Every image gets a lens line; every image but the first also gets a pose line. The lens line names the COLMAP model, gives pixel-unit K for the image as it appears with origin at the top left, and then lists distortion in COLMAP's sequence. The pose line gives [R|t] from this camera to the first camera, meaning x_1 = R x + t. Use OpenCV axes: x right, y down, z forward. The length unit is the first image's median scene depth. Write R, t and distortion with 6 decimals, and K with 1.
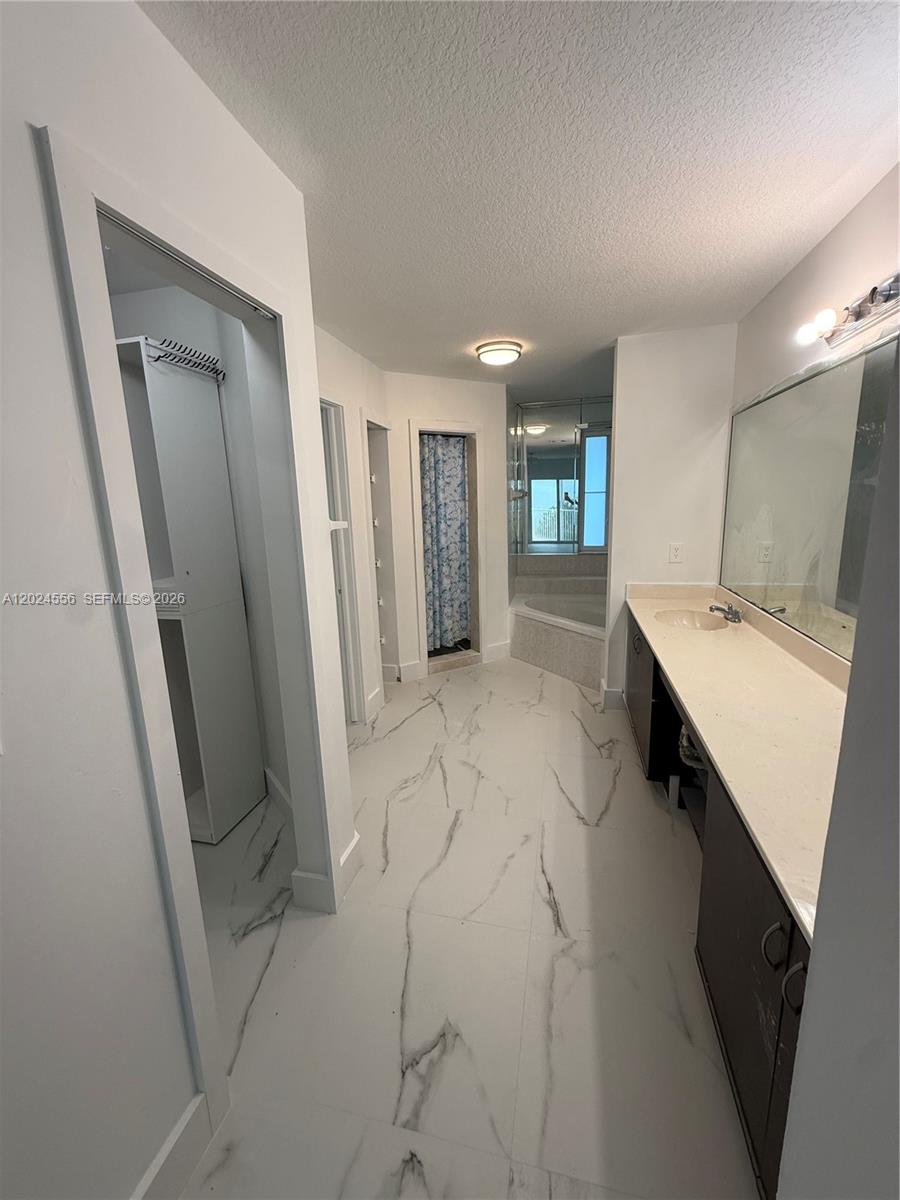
lens RADIAL K [[482.6, 0, 451.1], [0, 482.6, 595.6], [0, 0, 1]] dist [0.000429, -0.000261]
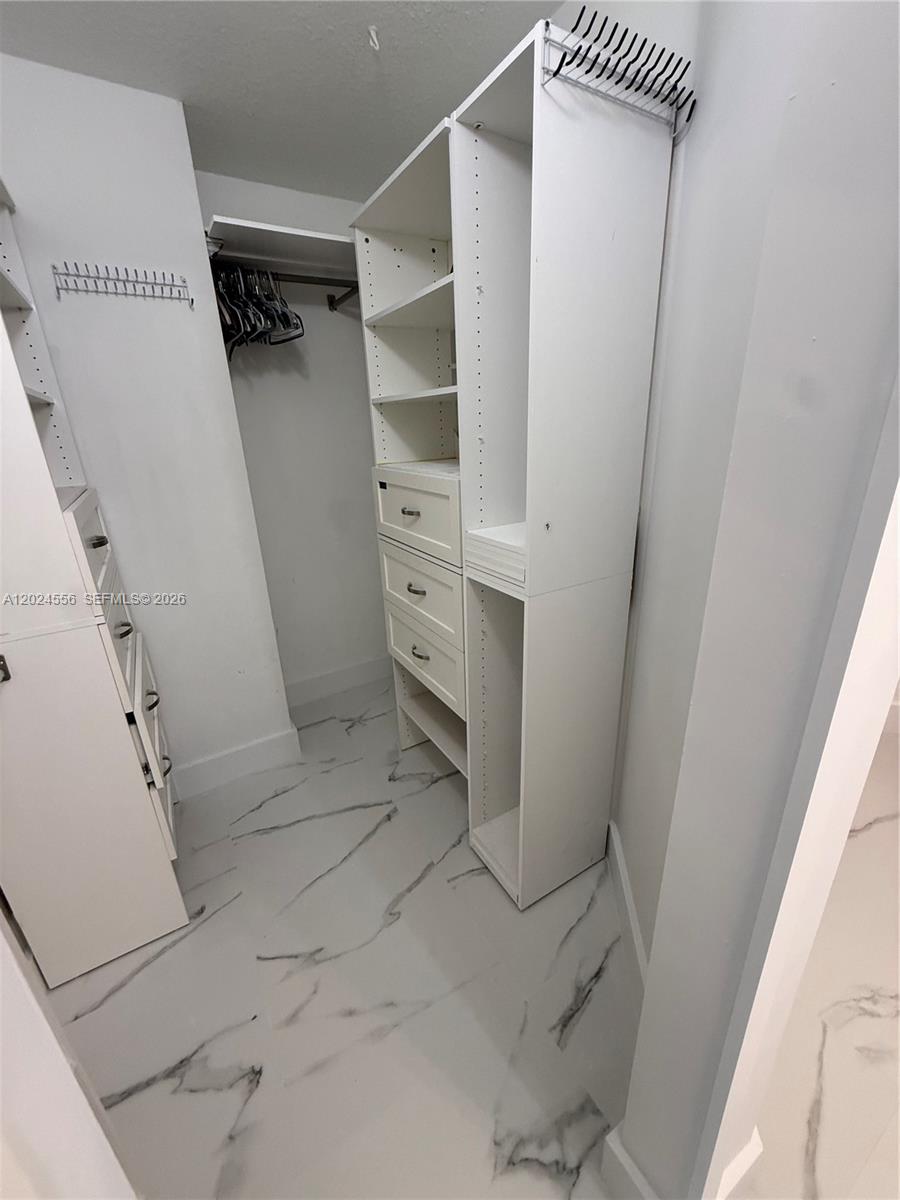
lens RADIAL K [[482.6, 0, 448.6], [0, 482.6, 593.9], [0, 0, 1]] dist [0.000429, -0.000261]
pose [[0.703380, 0.246484, -0.666710, -0.230056], [-0.124995, 0.966227, 0.225346, -0.085560], [0.699737, -0.075168, 0.710435, 0.514529]]
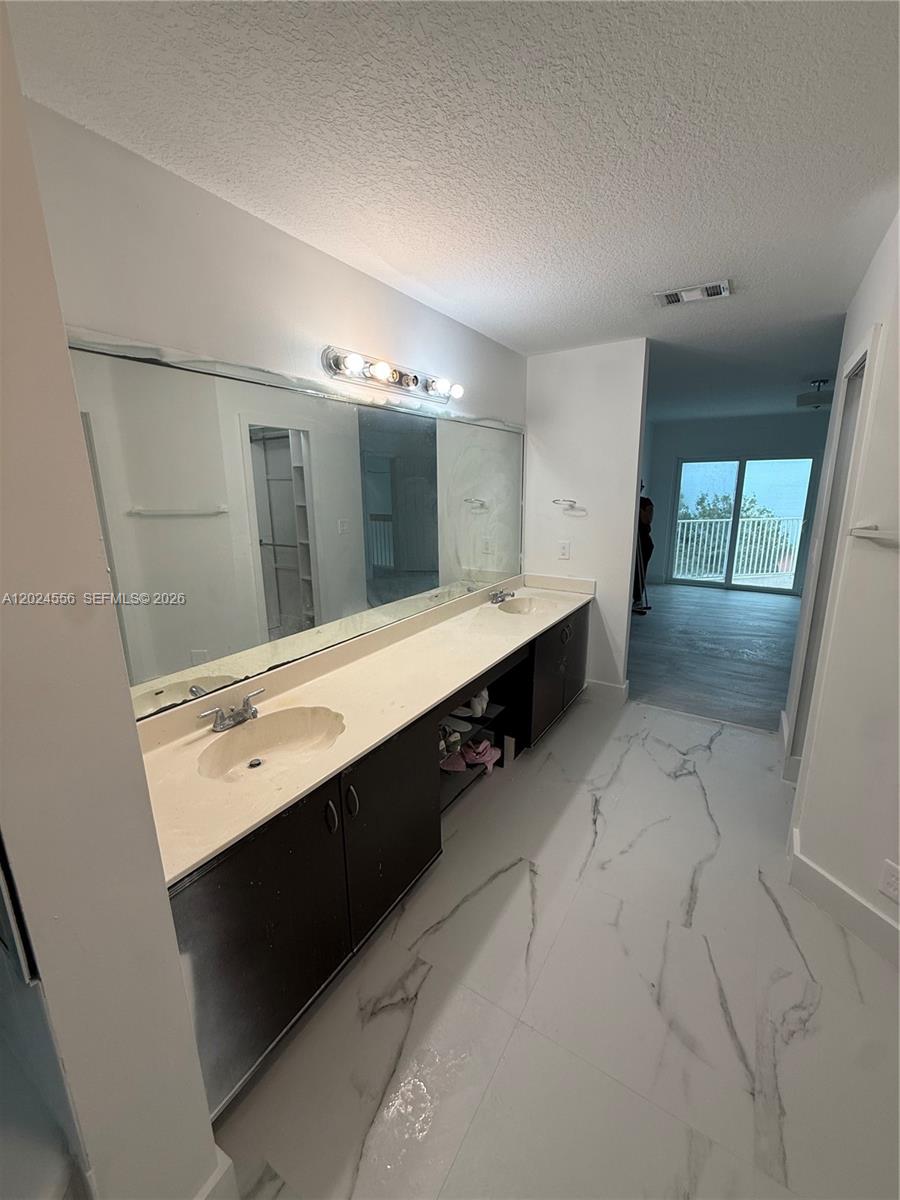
lens RADIAL K [[482.6, 0, 455.1], [0, 482.6, 598.5], [0, 0, 1]] dist [0.000429, -0.000261]
pose [[-0.948032, -0.031118, 0.316649, 0.164676], [0.103127, 0.911429, 0.398324, -0.420629], [-0.300998, 0.410280, -0.860855, 1.868418]]
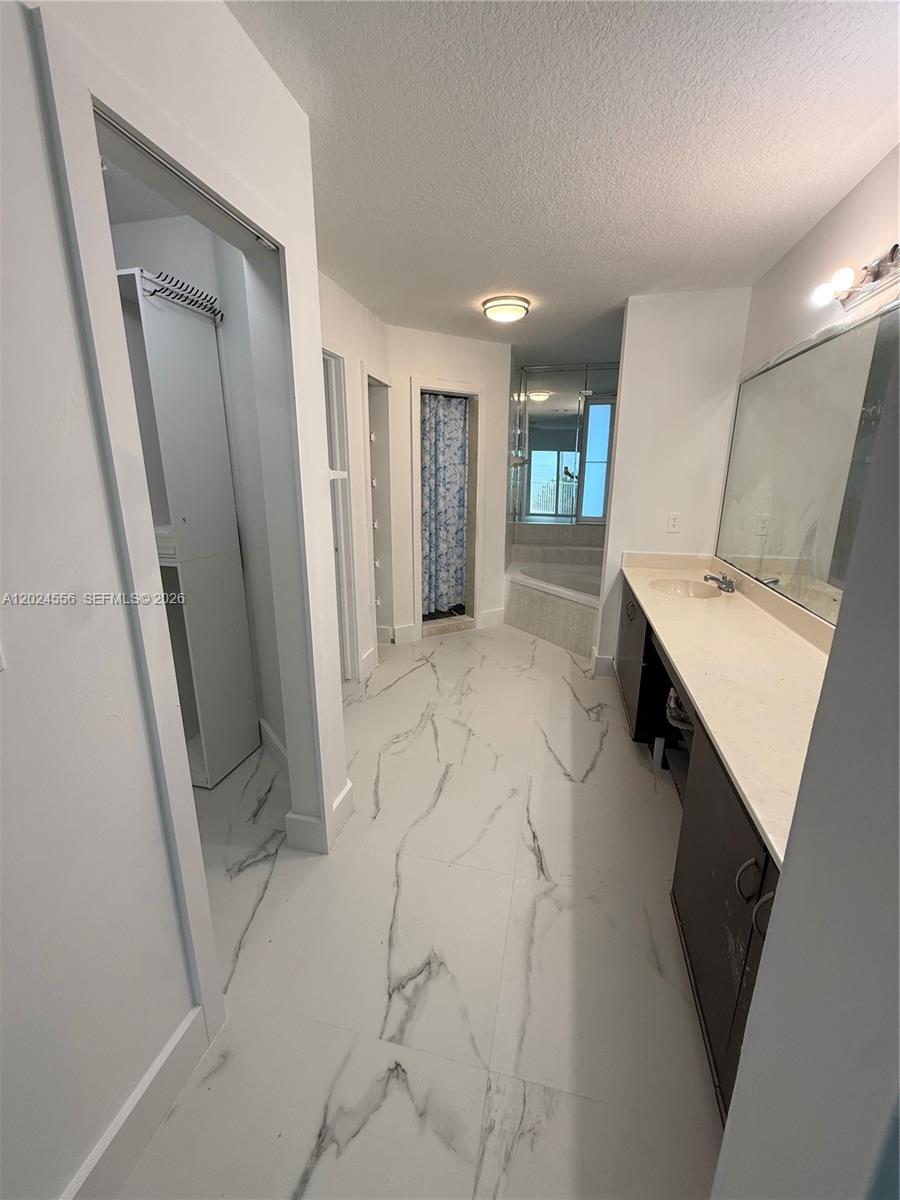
lens RADIAL K [[482.6, 0, 451.2], [0, 482.6, 596.6], [0, 0, 1]] dist [0.000429, -0.000261]
pose [[0.999336, 0.034103, 0.012813, -0.005692], [-0.034810, 0.997607, 0.059741, 0.032923], [-0.010745, -0.060148, 0.998132, -0.003859]]
